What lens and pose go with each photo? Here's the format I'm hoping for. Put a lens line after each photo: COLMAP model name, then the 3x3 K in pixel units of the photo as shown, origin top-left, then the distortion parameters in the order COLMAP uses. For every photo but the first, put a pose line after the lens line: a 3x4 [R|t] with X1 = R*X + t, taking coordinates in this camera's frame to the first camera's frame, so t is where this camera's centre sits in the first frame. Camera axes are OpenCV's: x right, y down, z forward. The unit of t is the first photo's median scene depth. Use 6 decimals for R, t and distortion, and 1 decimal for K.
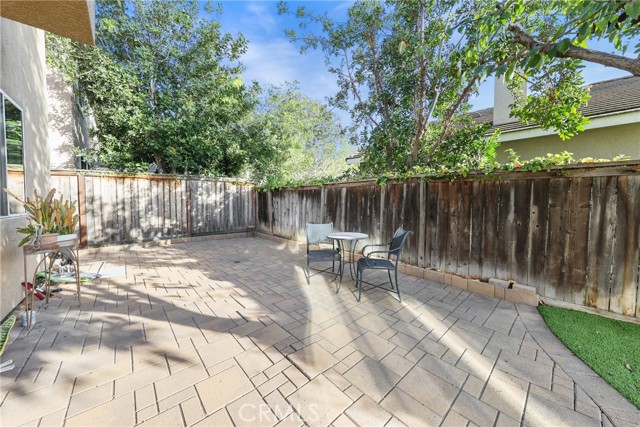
lens RADIAL K [[221.3, 0, 308.1], [0, 221.3, 208.6], [0, 0, 1]] dist [0.000179, 0.000033]
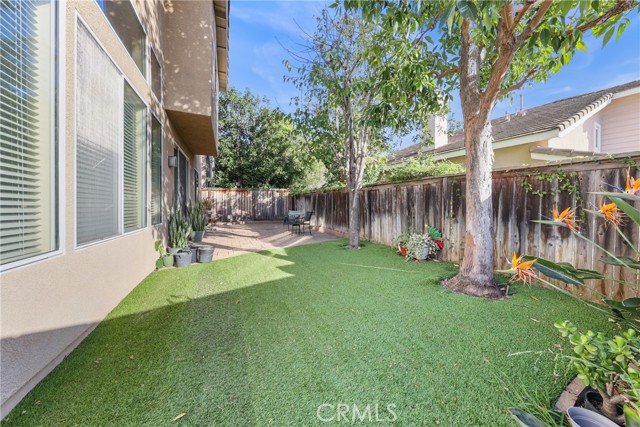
lens RADIAL K [[238.4, 0, 321.6], [0, 238.4, 207.8], [0, 0, 1]] dist [-0.000357, -0.000088]
pose [[0.954985, 0.006316, -0.296586, 0.677052], [-0.011592, 0.999804, -0.016036, 0.049120], [0.296426, 0.018752, 0.954872, -0.843020]]
